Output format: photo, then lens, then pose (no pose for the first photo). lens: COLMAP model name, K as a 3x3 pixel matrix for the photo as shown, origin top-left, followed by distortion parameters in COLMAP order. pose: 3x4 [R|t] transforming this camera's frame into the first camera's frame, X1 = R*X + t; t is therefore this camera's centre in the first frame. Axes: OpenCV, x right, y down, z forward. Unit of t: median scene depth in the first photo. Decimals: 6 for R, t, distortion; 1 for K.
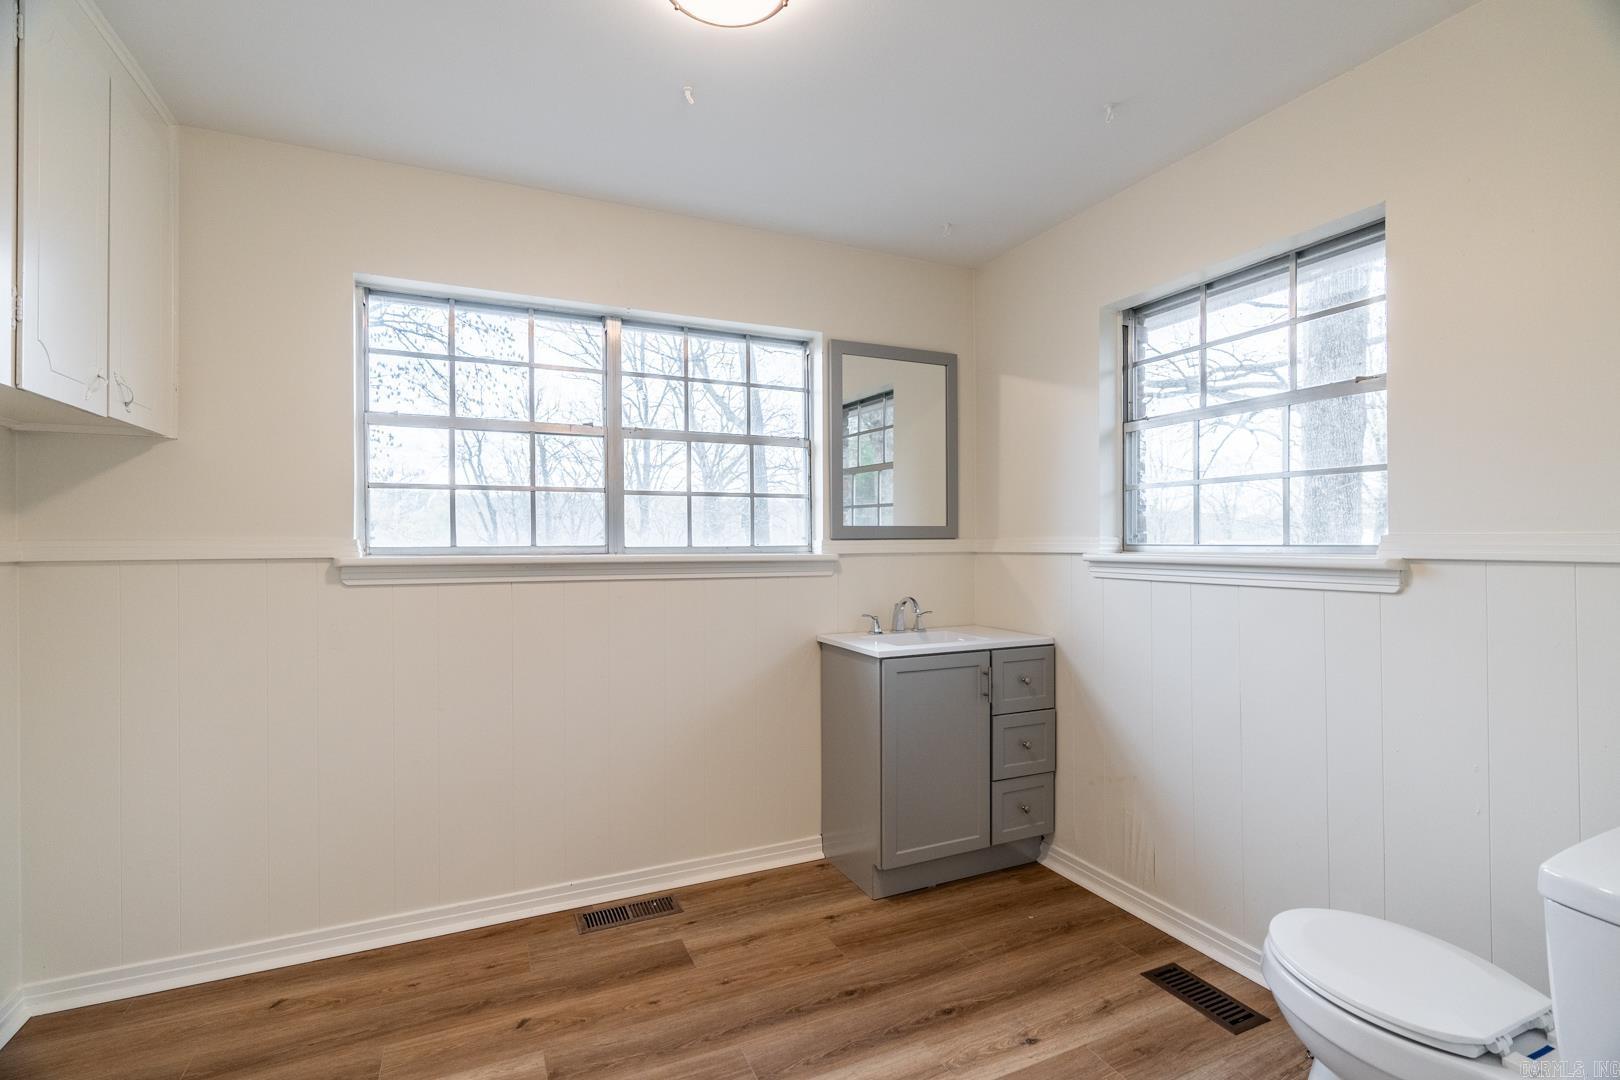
lens RADIAL K [[736.9, 0, 807.9], [0, 736.9, 547.2], [0, 0, 1]] dist [-0.001702, -0.000289]
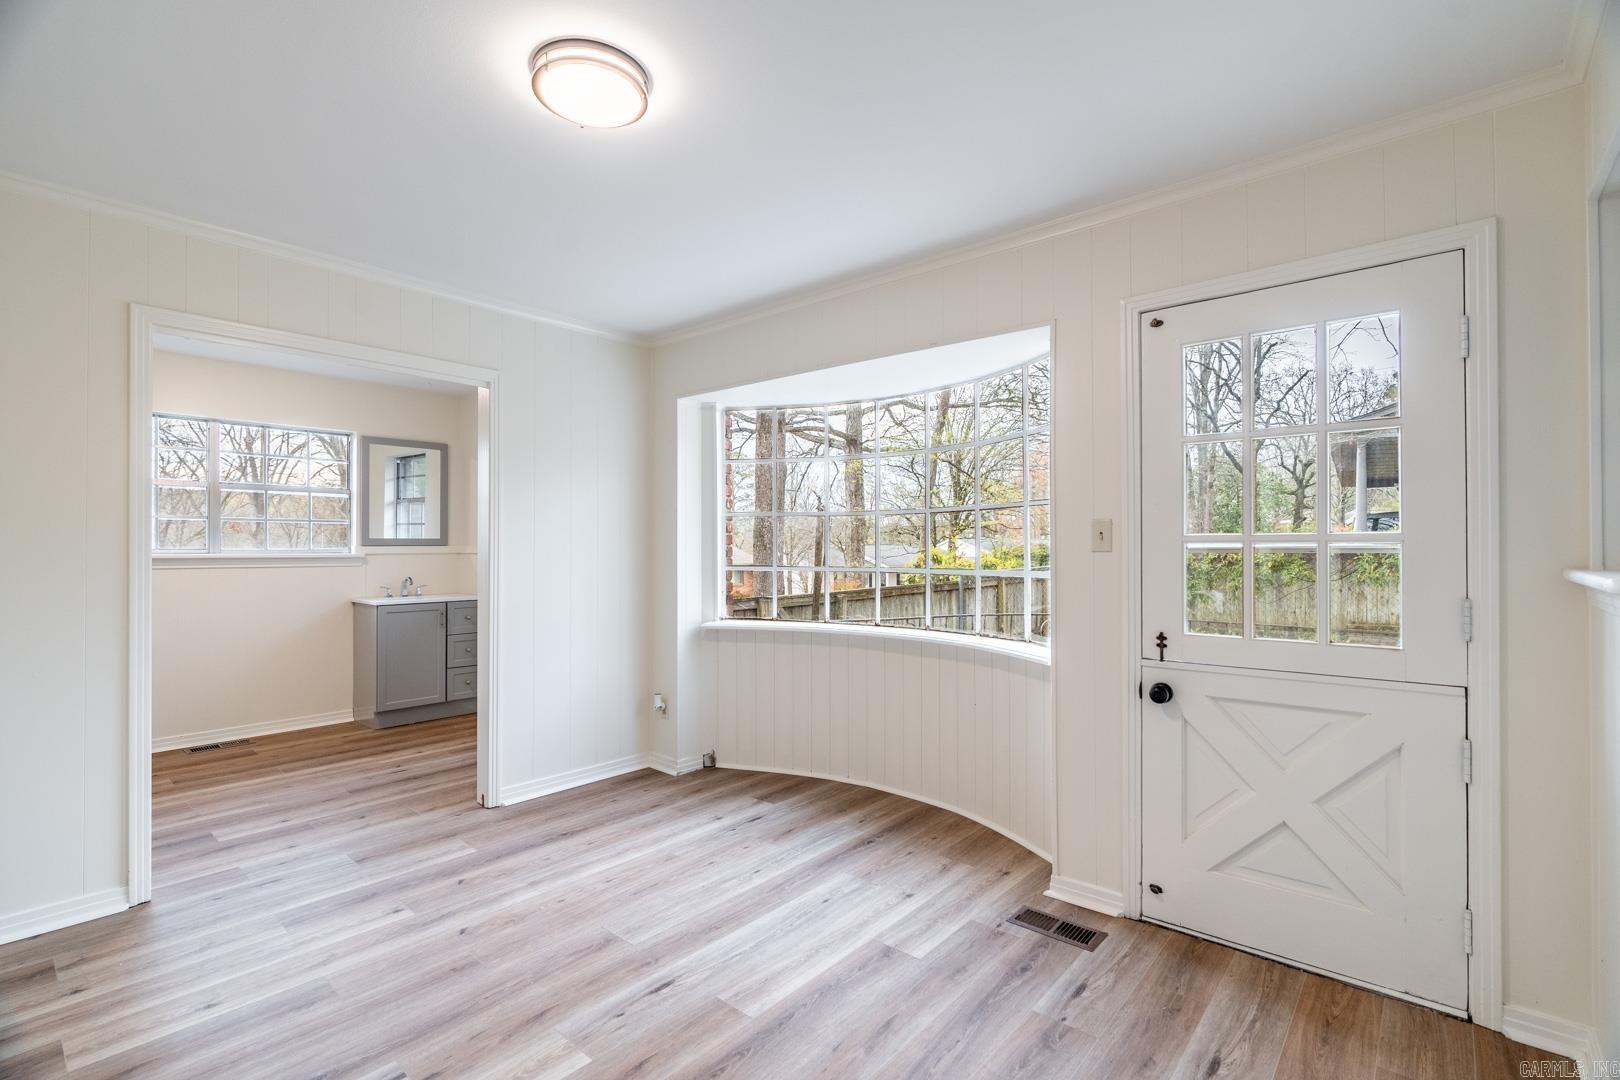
lens RADIAL K [[736.9, 0, 807.9], [0, 736.9, 547.2], [0, 0, 1]] dist [-0.001702, -0.000289]
pose [[0.914623, 0.005012, 0.404277, 0.286895], [-0.002683, 0.999976, -0.006326, 0.001485], [-0.404299, 0.004701, 0.914615, -1.038758]]
